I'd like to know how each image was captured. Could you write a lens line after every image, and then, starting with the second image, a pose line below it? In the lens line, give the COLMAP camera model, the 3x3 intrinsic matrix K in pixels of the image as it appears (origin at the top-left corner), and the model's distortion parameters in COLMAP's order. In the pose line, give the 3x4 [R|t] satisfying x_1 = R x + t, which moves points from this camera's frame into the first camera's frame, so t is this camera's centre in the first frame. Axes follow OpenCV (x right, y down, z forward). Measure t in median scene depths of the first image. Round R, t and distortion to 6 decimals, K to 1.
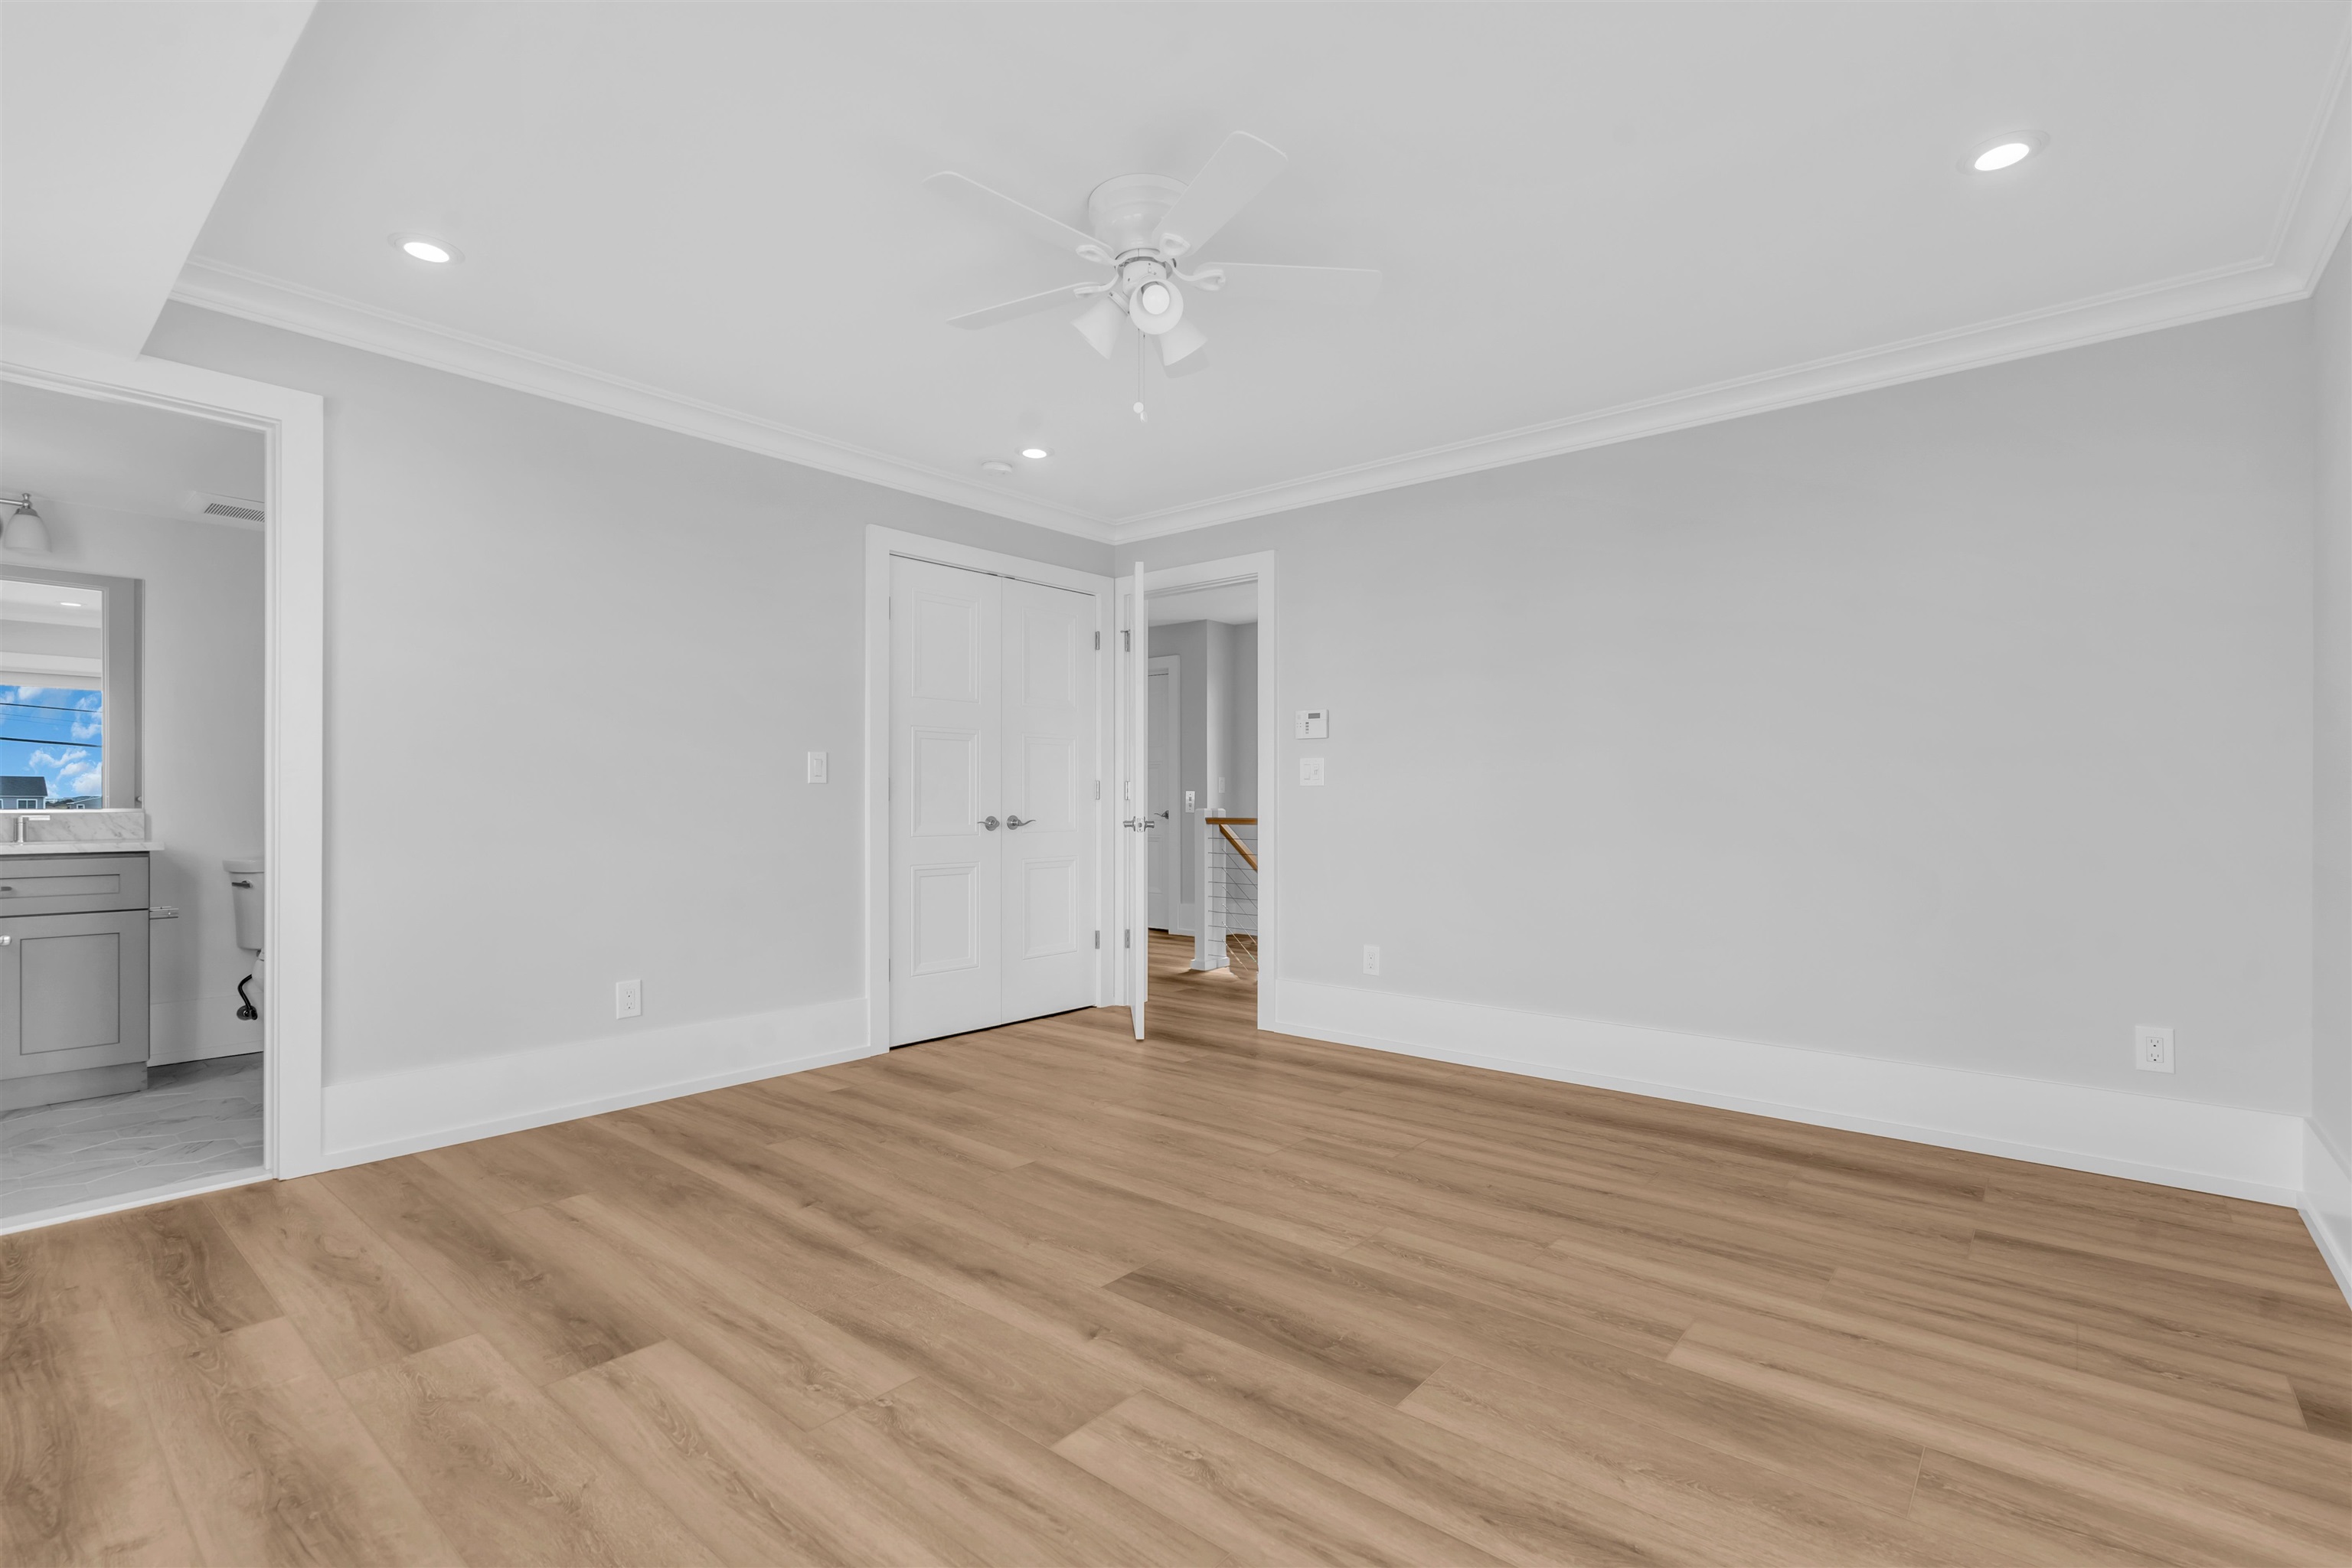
lens RADIAL K [[1072.8, 0, 1179.1], [0, 1072.8, 791.9], [0, 0, 1]] dist [-0.003763, 0.001731]
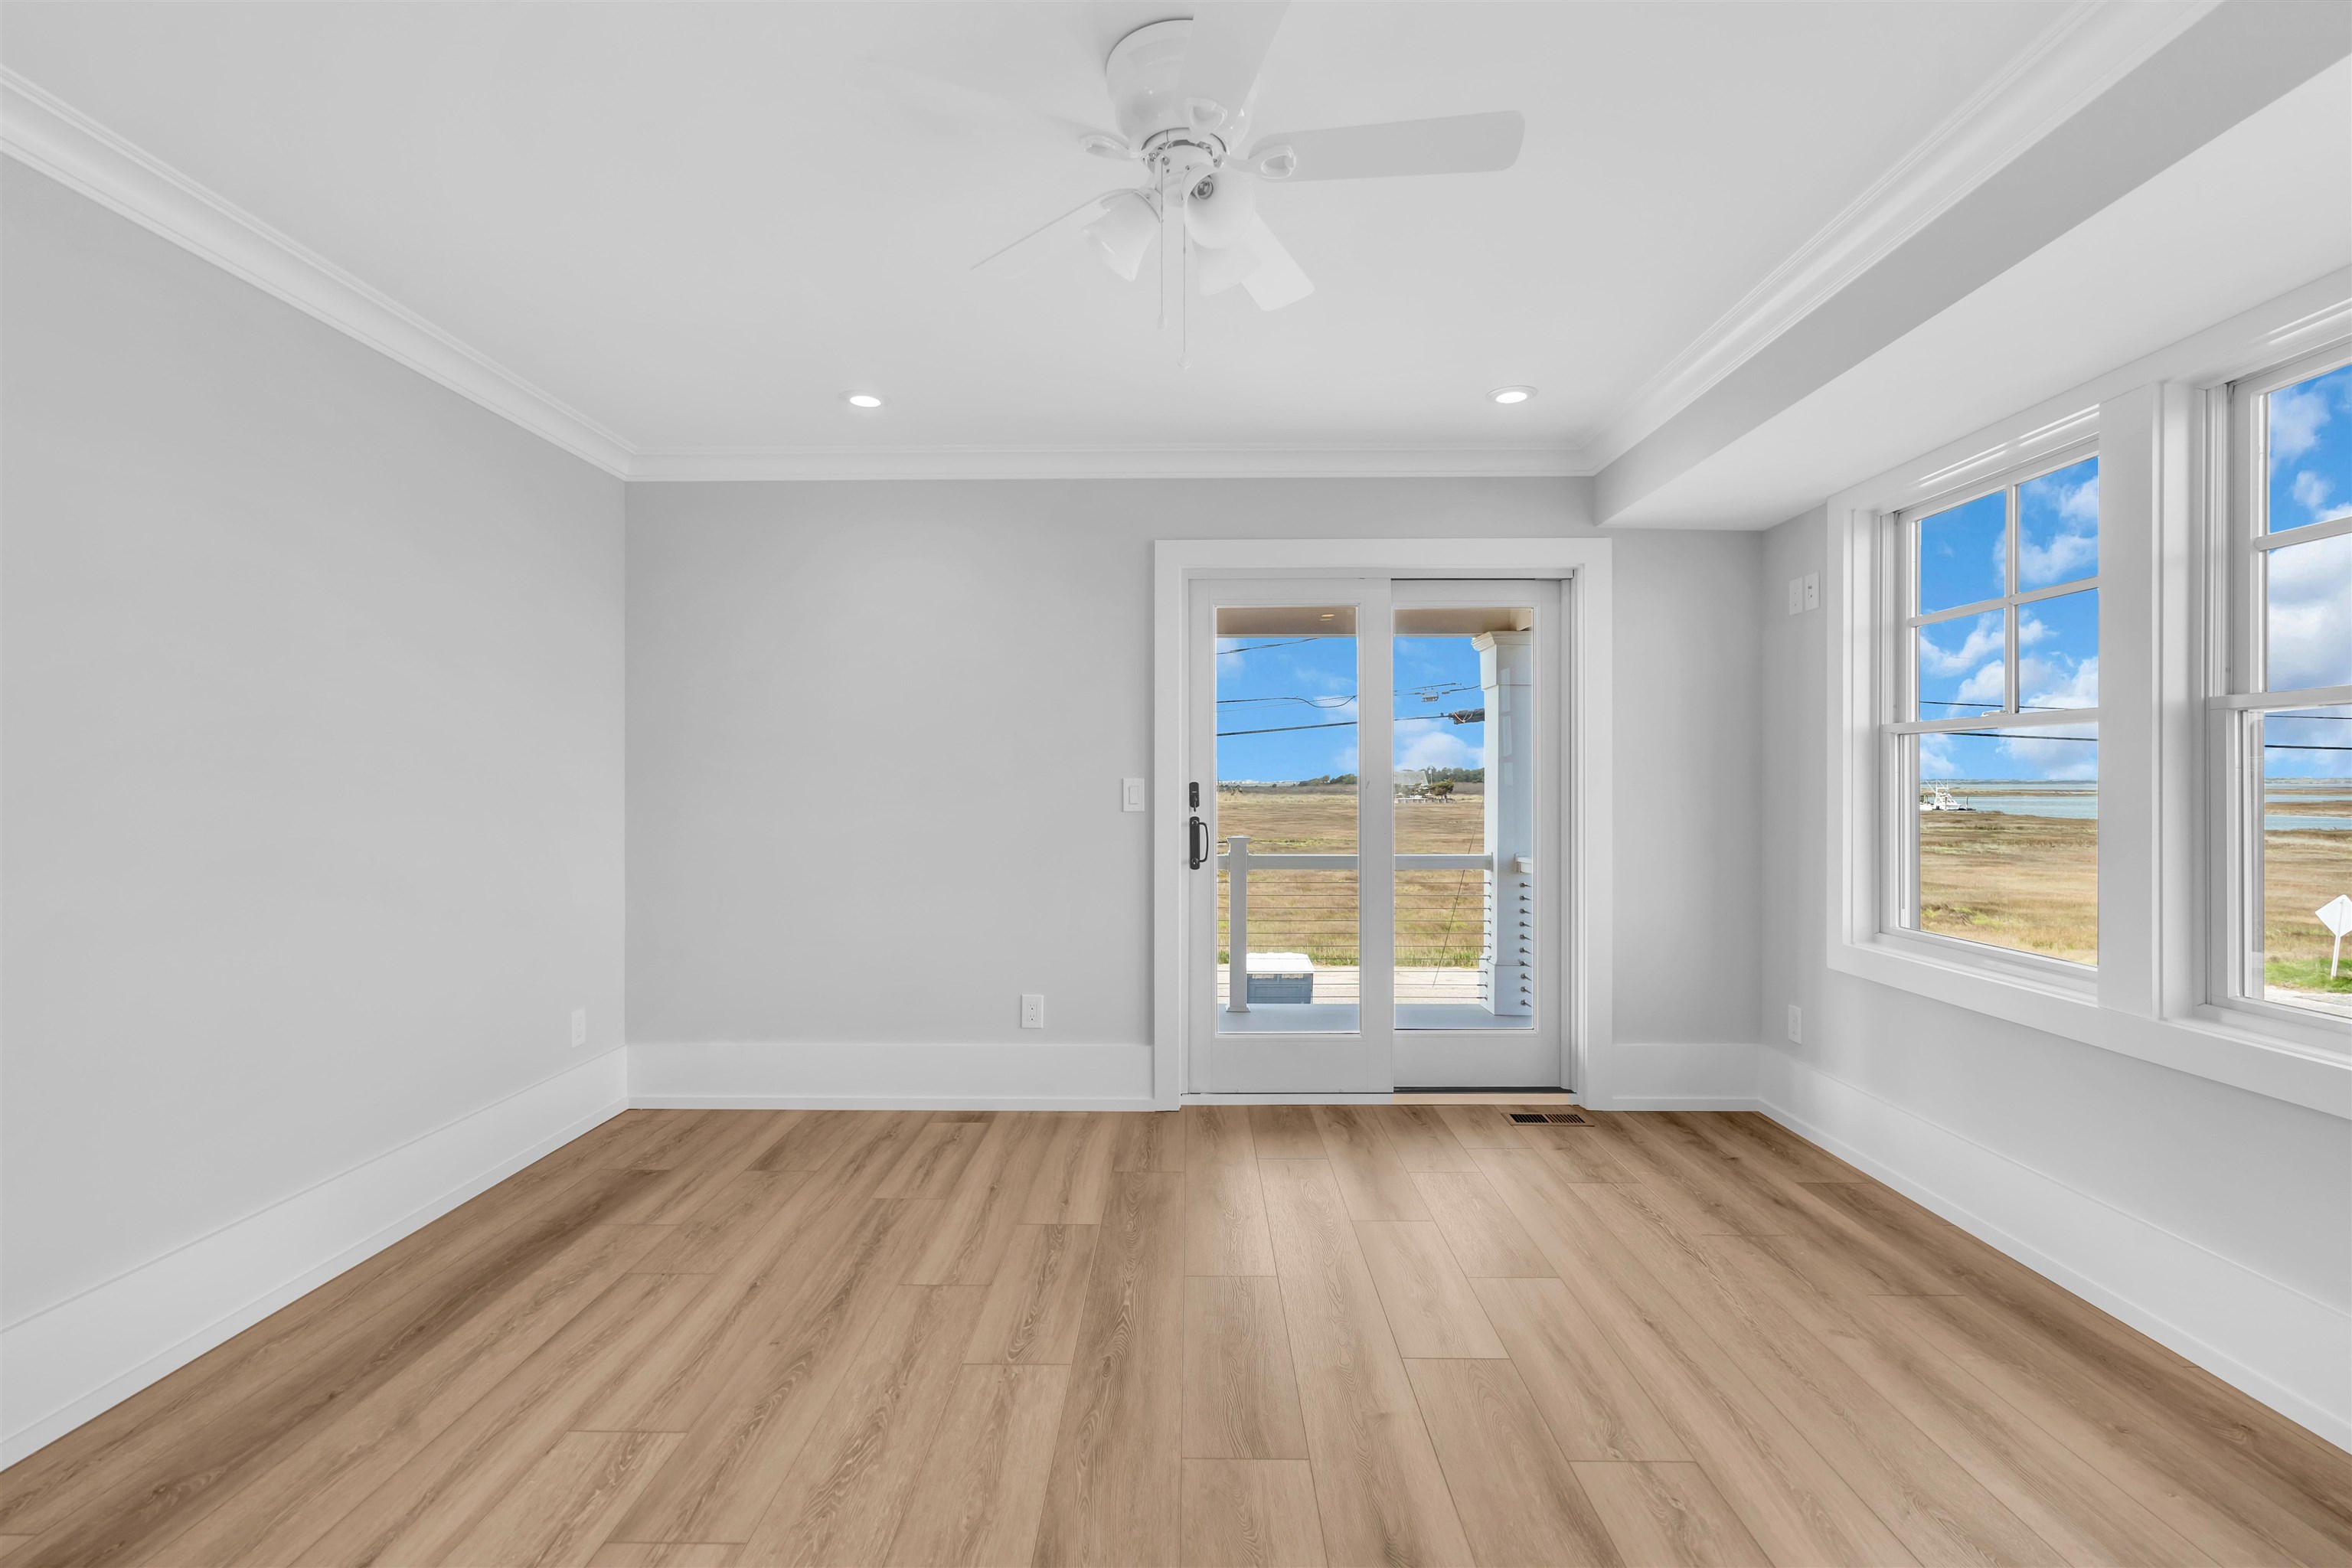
lens RADIAL K [[1072.8, 0, 1166.7], [0, 1072.8, 777.2], [0, 0, 1]] dist [-0.003763, 0.001731]
pose [[-0.632243, 0.002130, 0.774767, -0.636903], [-0.006222, 0.999950, -0.007826, -0.063865], [-0.774745, -0.009768, -0.632198, 1.575032]]
